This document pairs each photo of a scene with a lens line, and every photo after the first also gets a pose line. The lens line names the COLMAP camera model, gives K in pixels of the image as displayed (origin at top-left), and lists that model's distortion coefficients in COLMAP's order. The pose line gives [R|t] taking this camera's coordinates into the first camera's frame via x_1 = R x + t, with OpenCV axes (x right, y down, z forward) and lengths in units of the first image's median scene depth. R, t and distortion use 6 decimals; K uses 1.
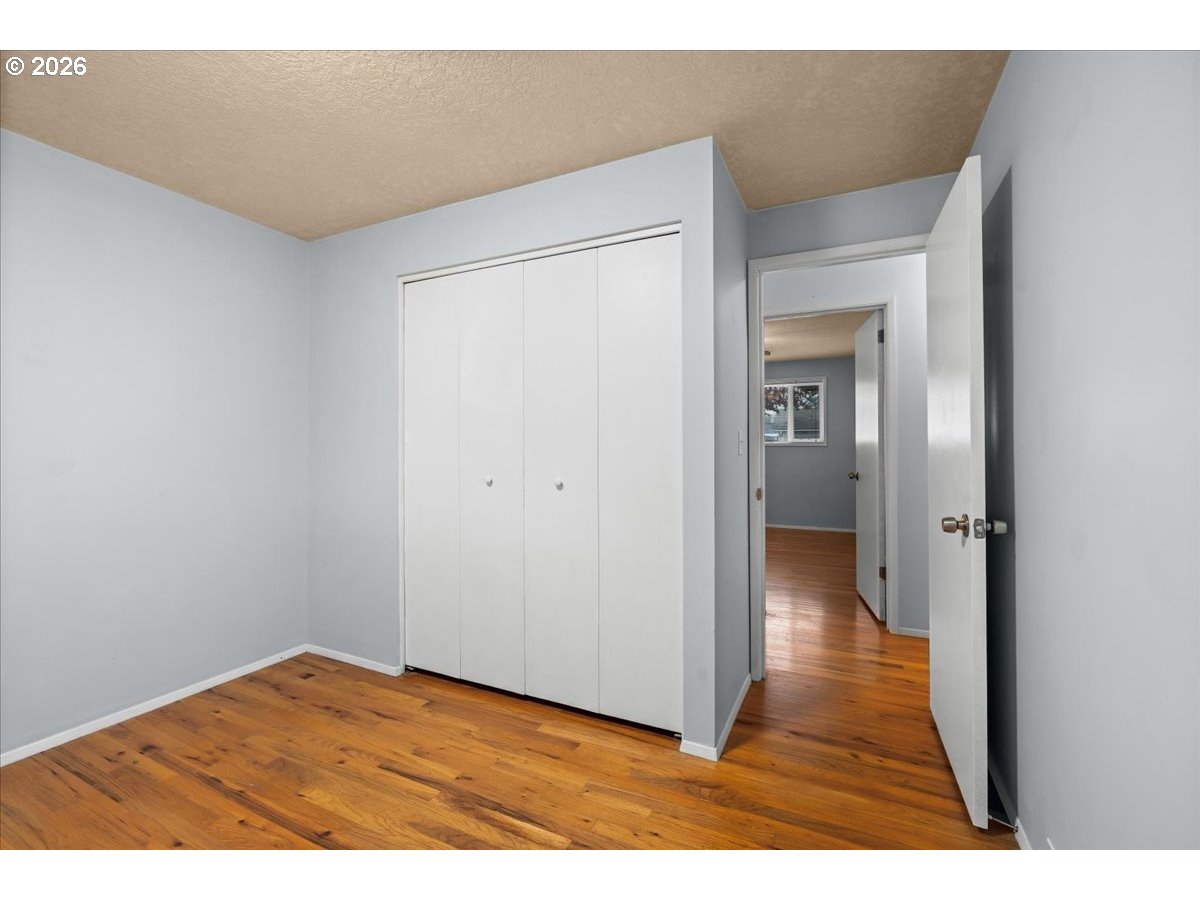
lens RADIAL K [[525.8, 0, 598.4], [0, 525.8, 446.7], [0, 0, 1]] dist [0.004630, 0.000630]
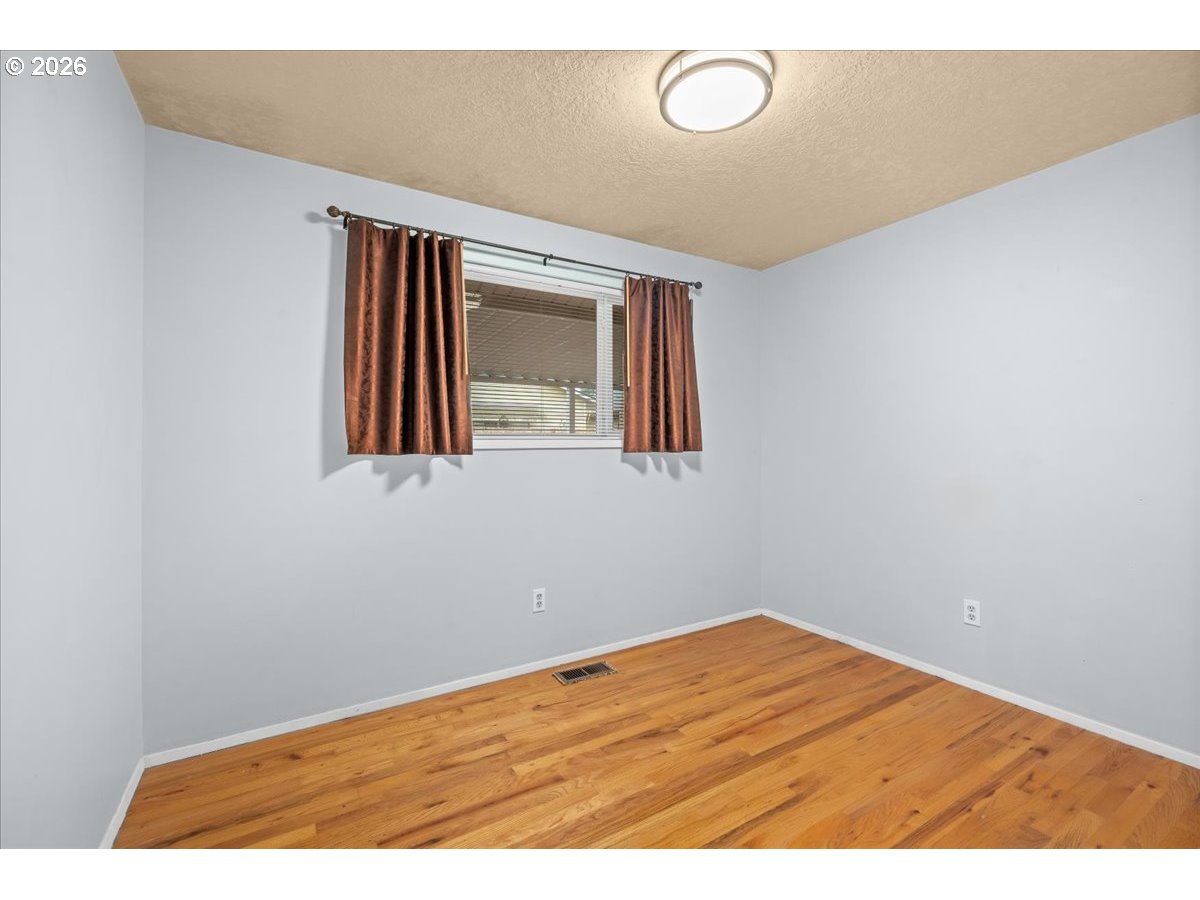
lens RADIAL K [[525.8, 0, 599.0], [0, 525.8, 447.6], [0, 0, 1]] dist [0.004630, 0.000630]
pose [[-0.537104, 0.006456, -0.843492, 0.412109], [0.001704, 0.999977, 0.006569, 0.002954], [0.843515, 0.002090, -0.537102, 0.846993]]
